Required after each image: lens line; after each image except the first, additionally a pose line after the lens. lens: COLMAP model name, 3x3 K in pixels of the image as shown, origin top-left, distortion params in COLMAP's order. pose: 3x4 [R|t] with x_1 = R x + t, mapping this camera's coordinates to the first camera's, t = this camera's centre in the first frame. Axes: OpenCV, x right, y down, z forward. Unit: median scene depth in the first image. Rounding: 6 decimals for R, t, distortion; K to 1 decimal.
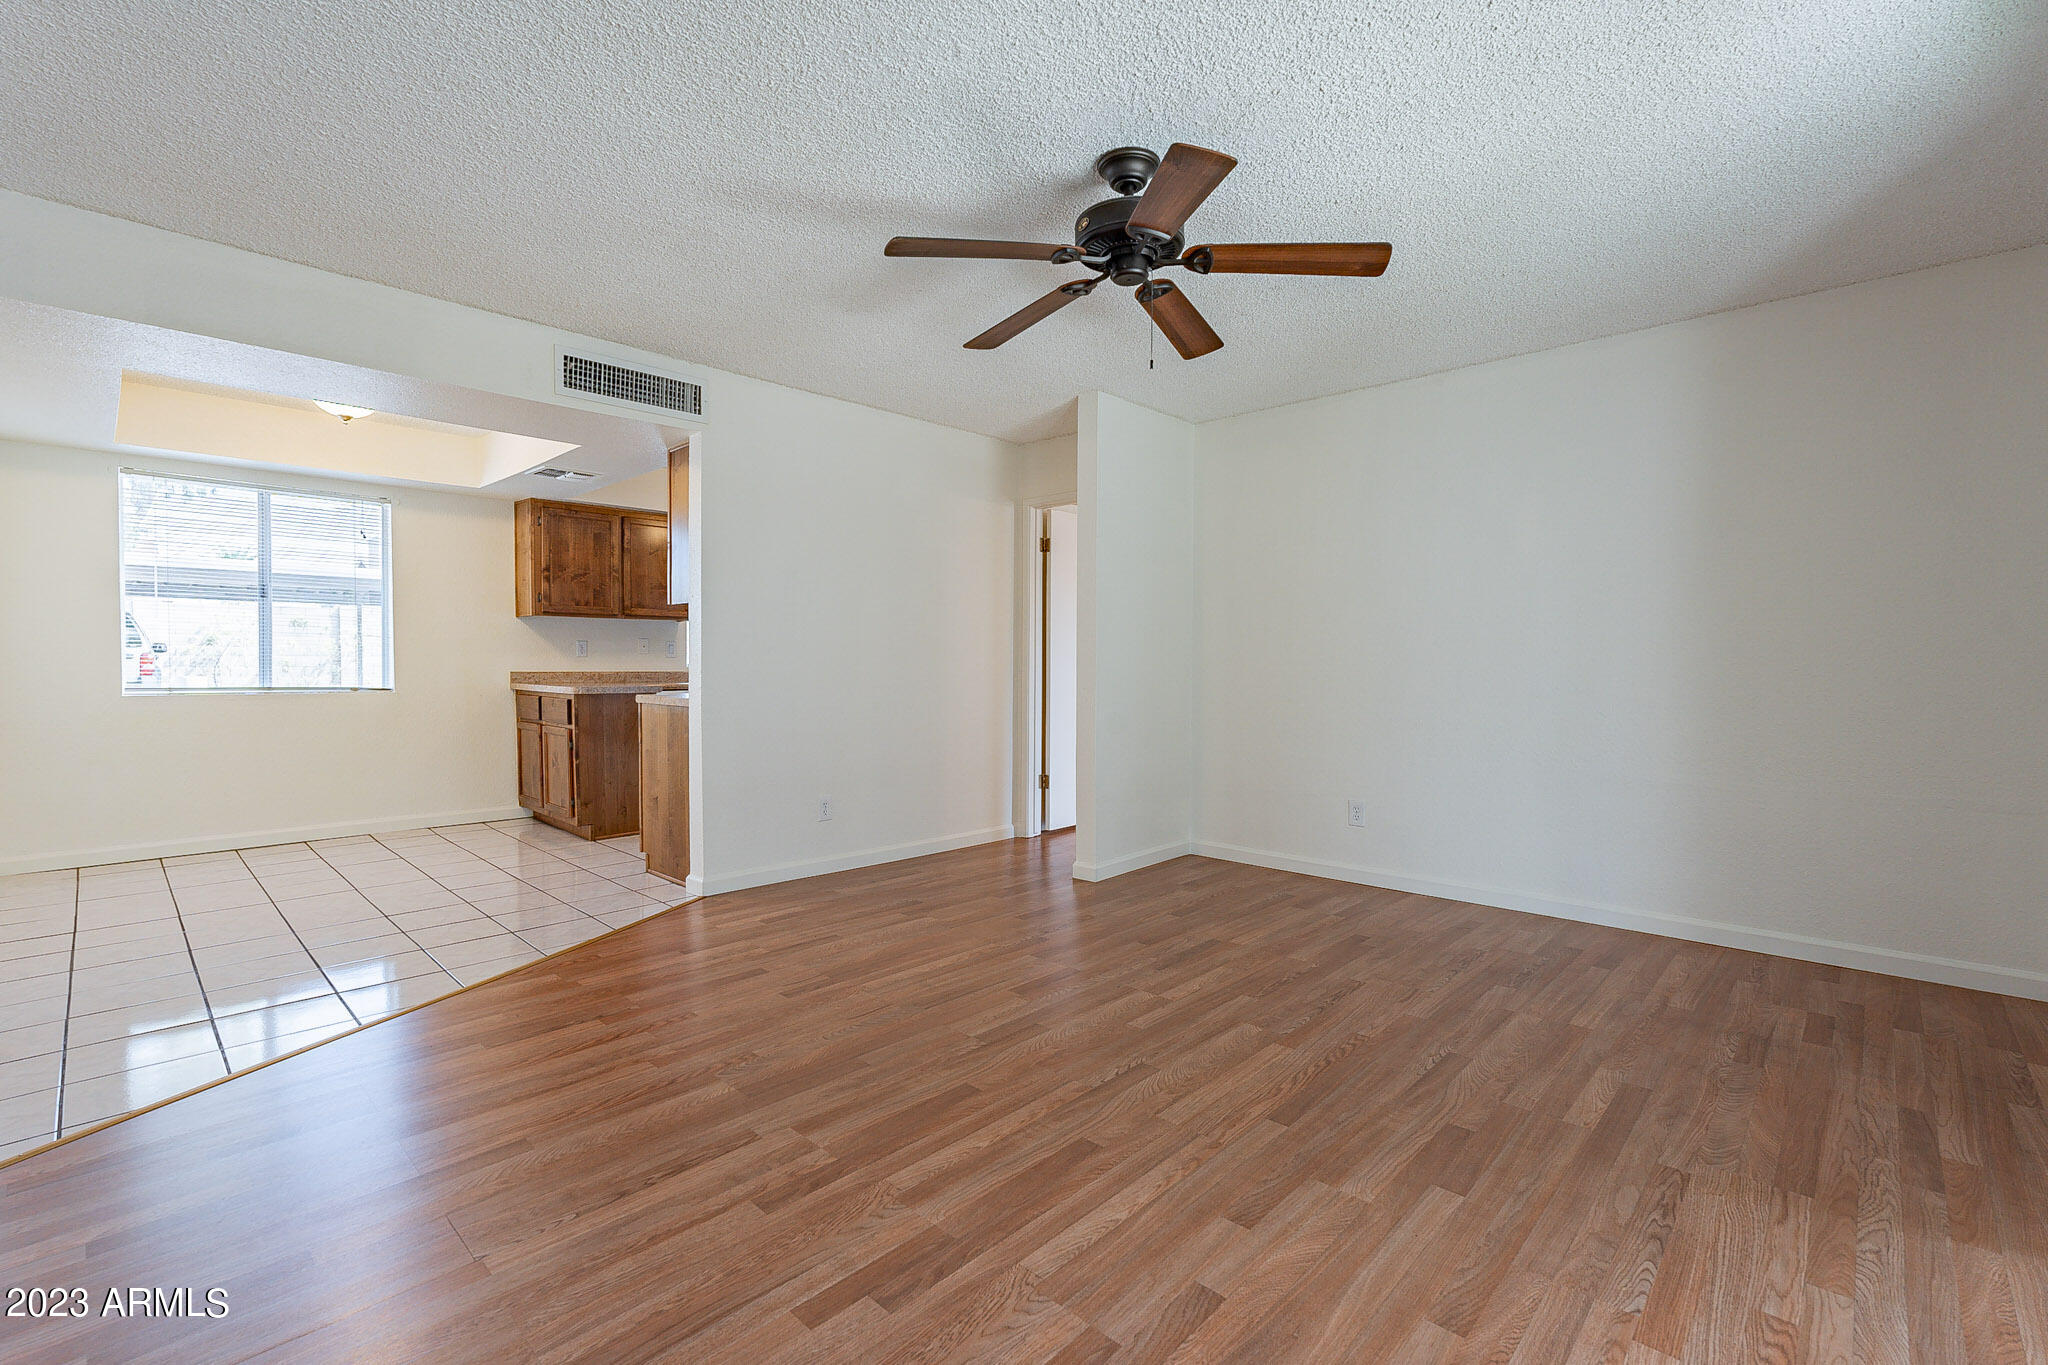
lens RADIAL K [[897.8, 0, 1024.6], [0, 897.8, 669.7], [0, 0, 1]] dist [-0.005666, 0.001042]
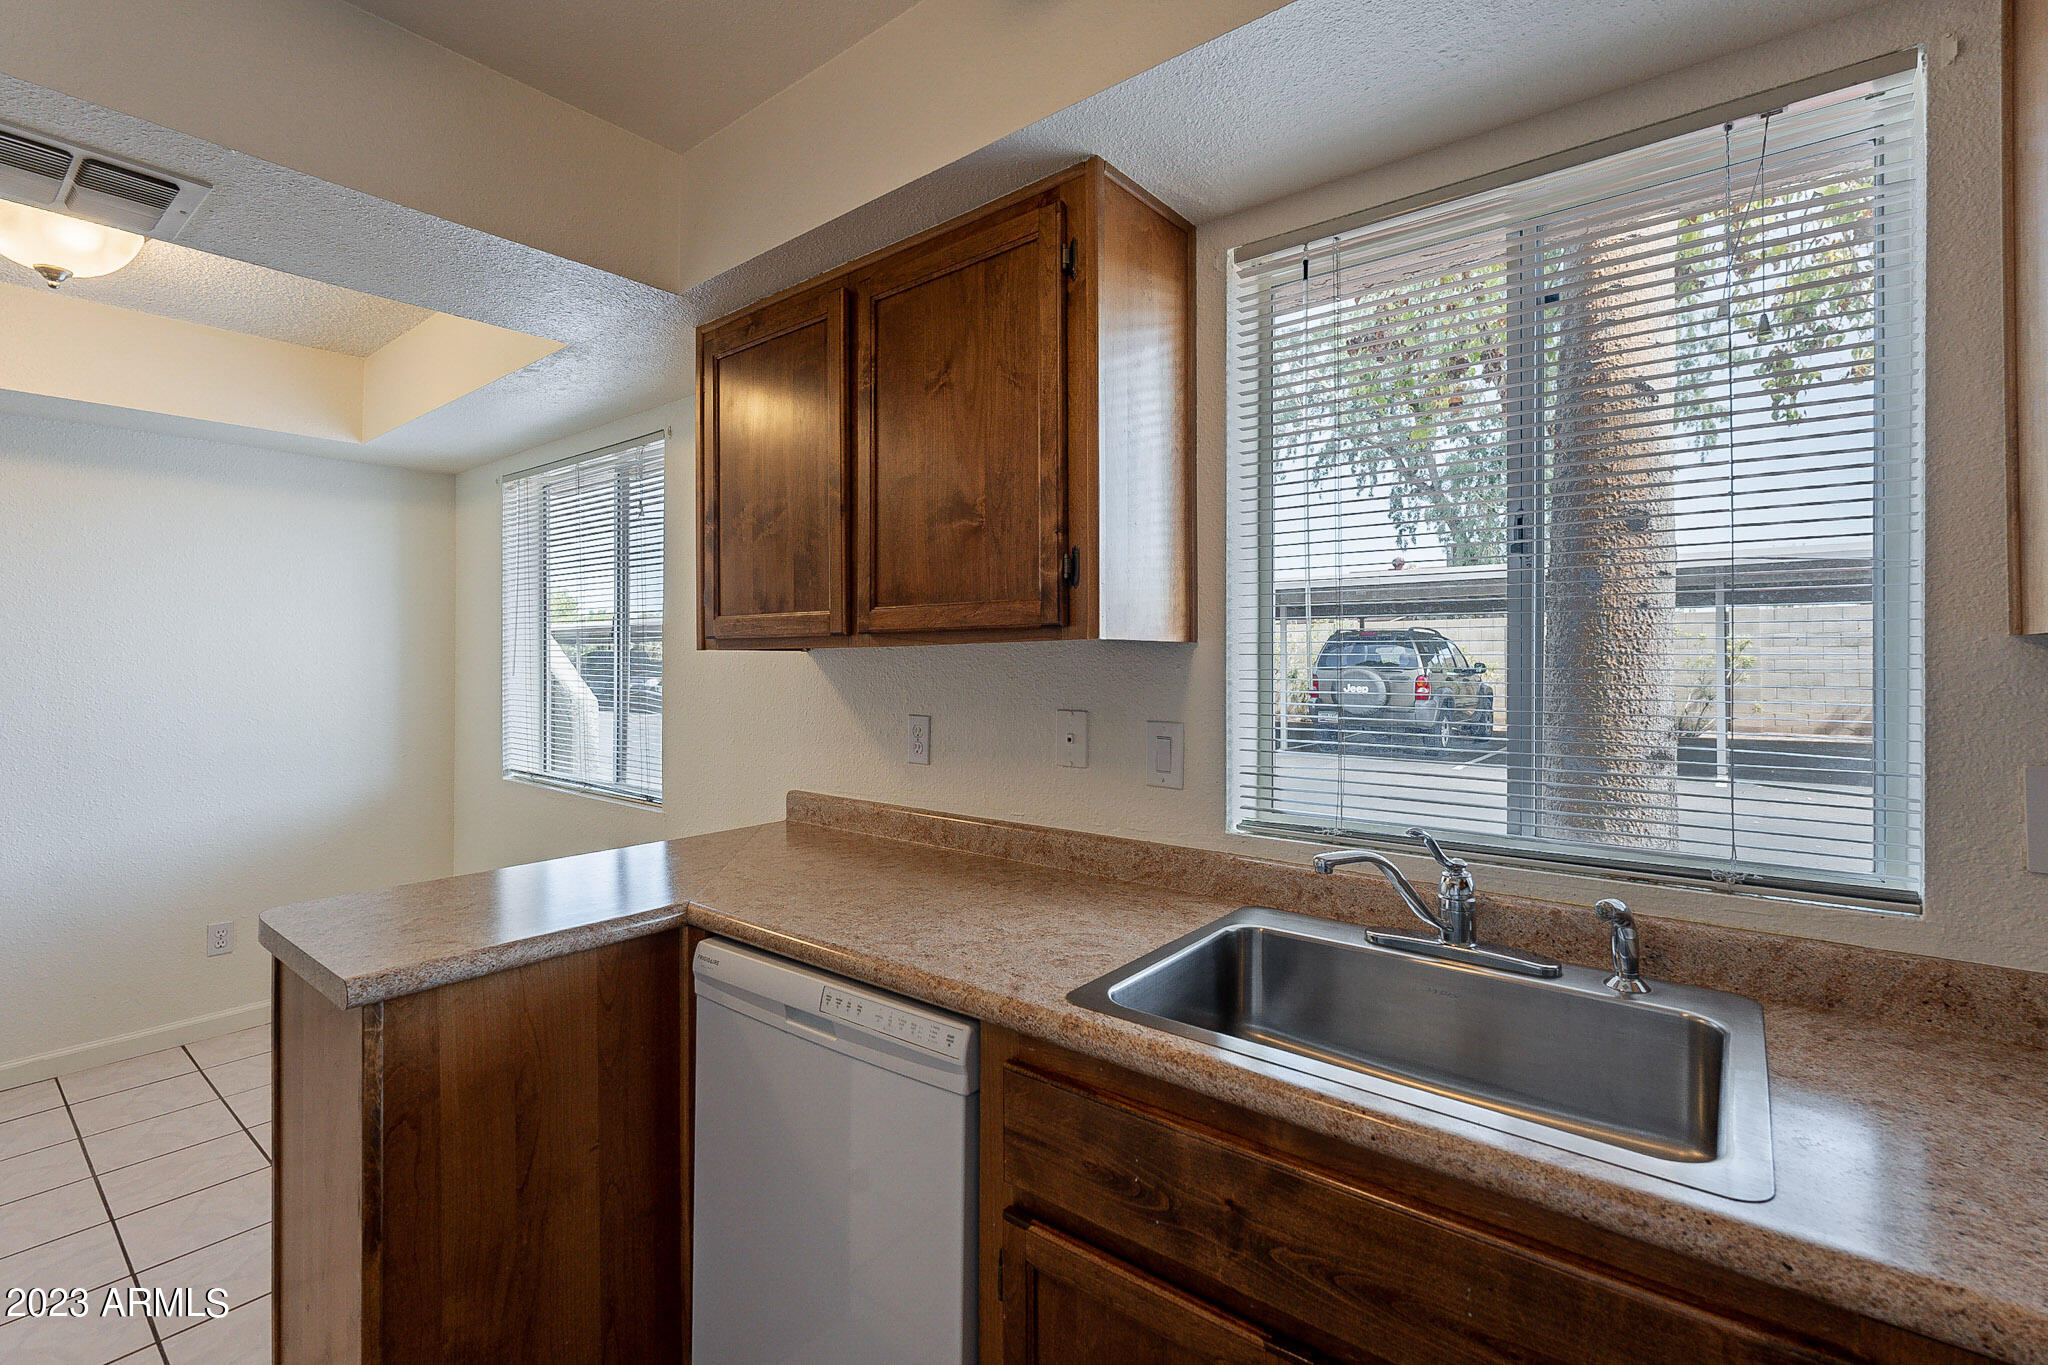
lens RADIAL K [[897.8, 0, 1019.4], [0, 897.8, 660.7], [0, 0, 1]] dist [-0.005666, 0.001042]
pose [[0.091010, -0.007416, -0.995822, -0.170867], [-0.010289, 0.999912, -0.008387, -0.052888], [0.995797, 0.011010, 0.090925, 1.066627]]
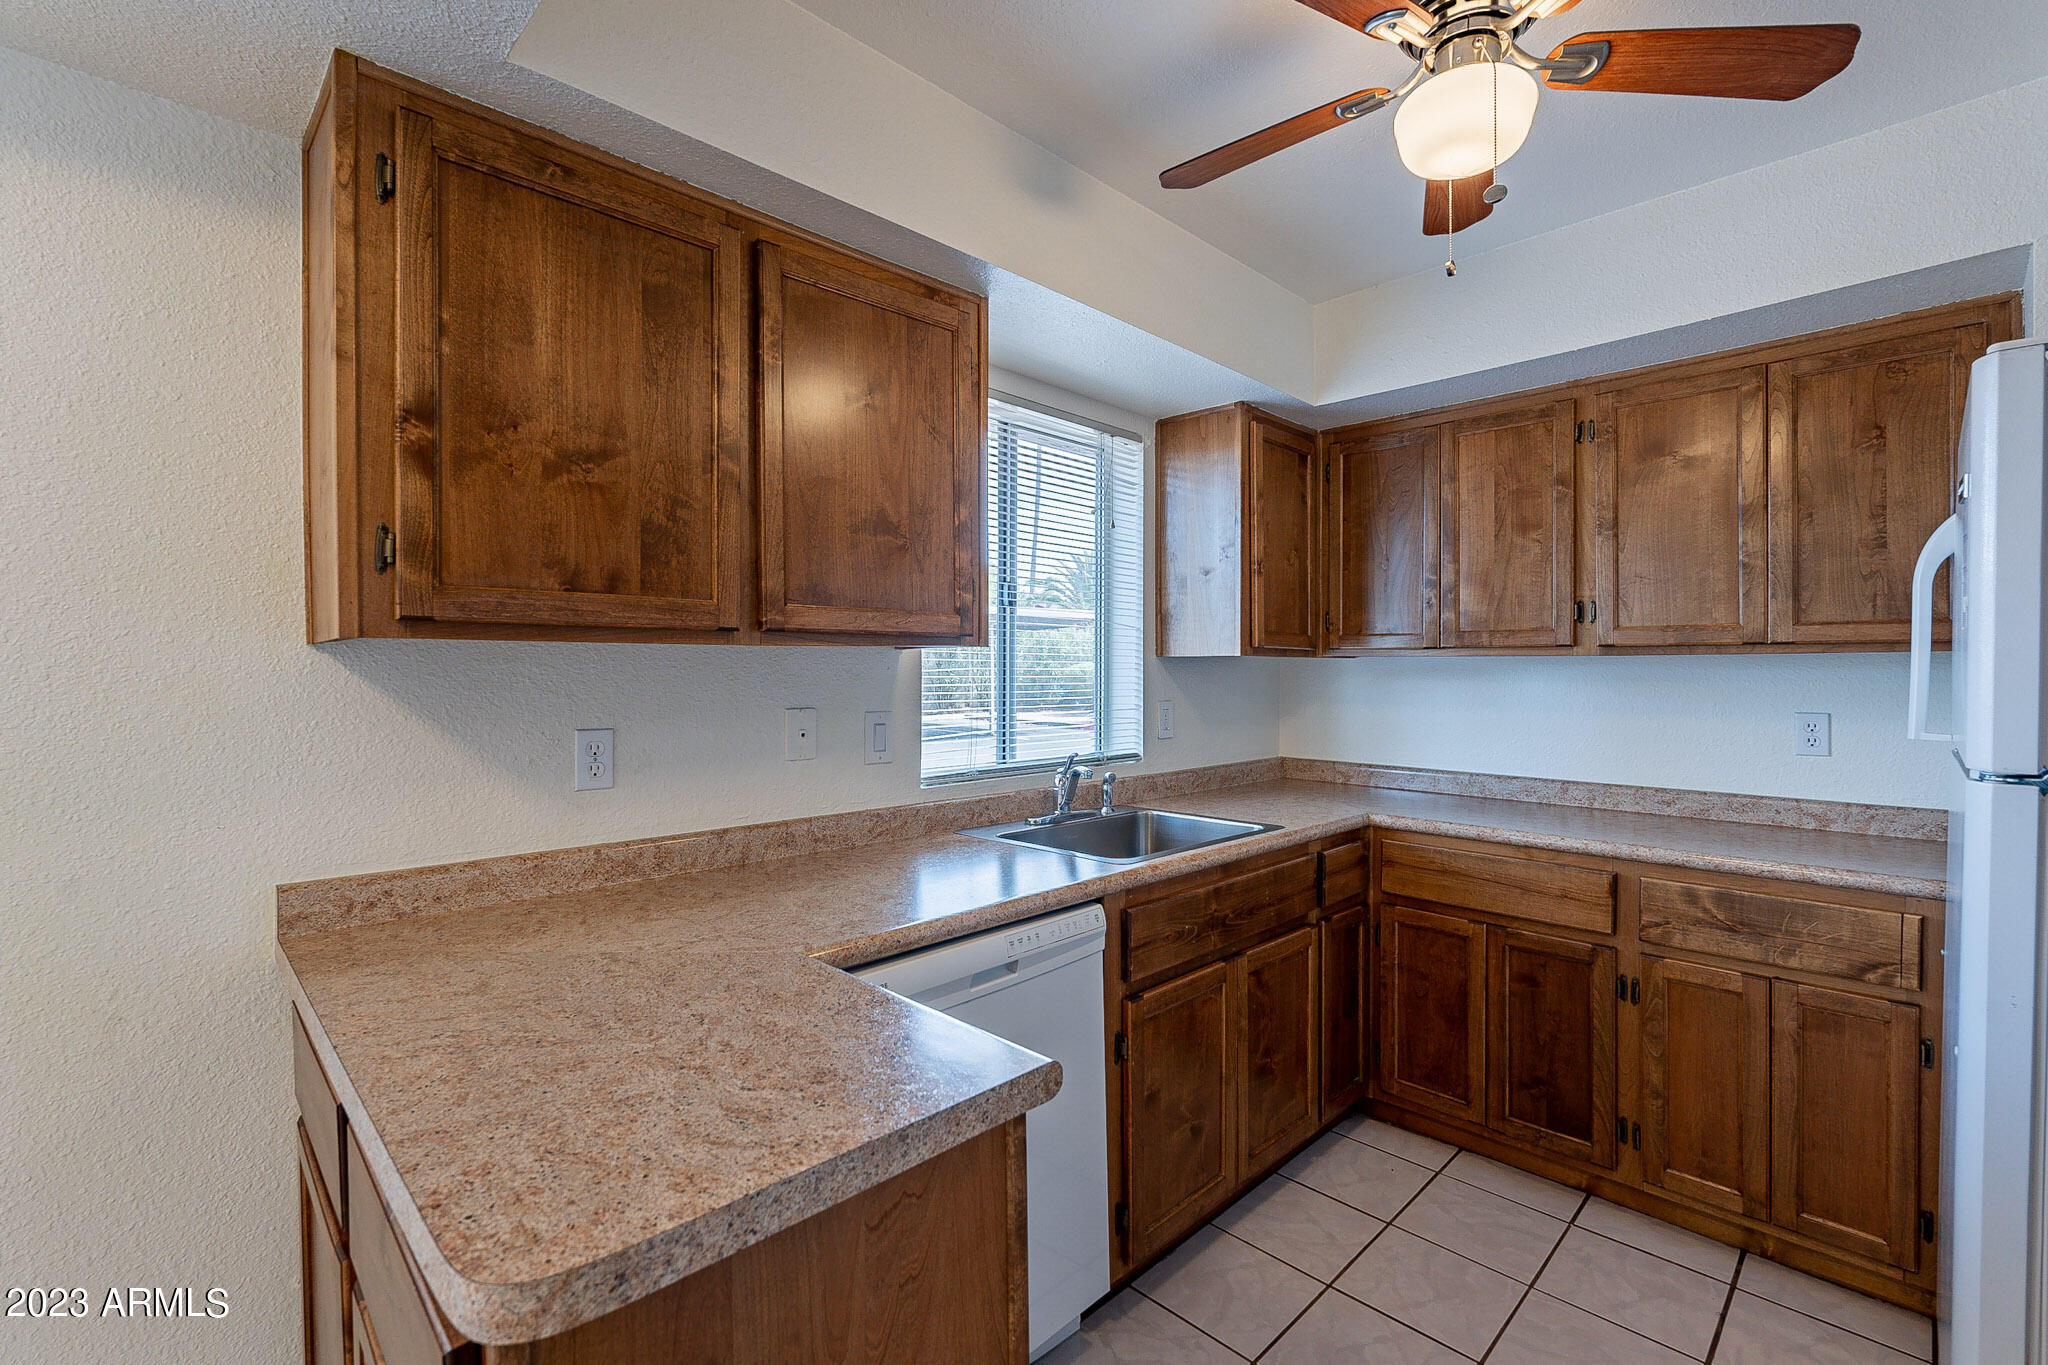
lens RADIAL K [[897.8, 0, 1025.3], [0, 897.8, 673.1], [0, 0, 1]] dist [-0.005666, 0.001042]
pose [[0.999695, -0.006451, -0.023830, -0.381335], [0.006232, 0.999938, -0.009257, -0.048250], [0.023888, 0.009105, 0.999673, 0.781761]]
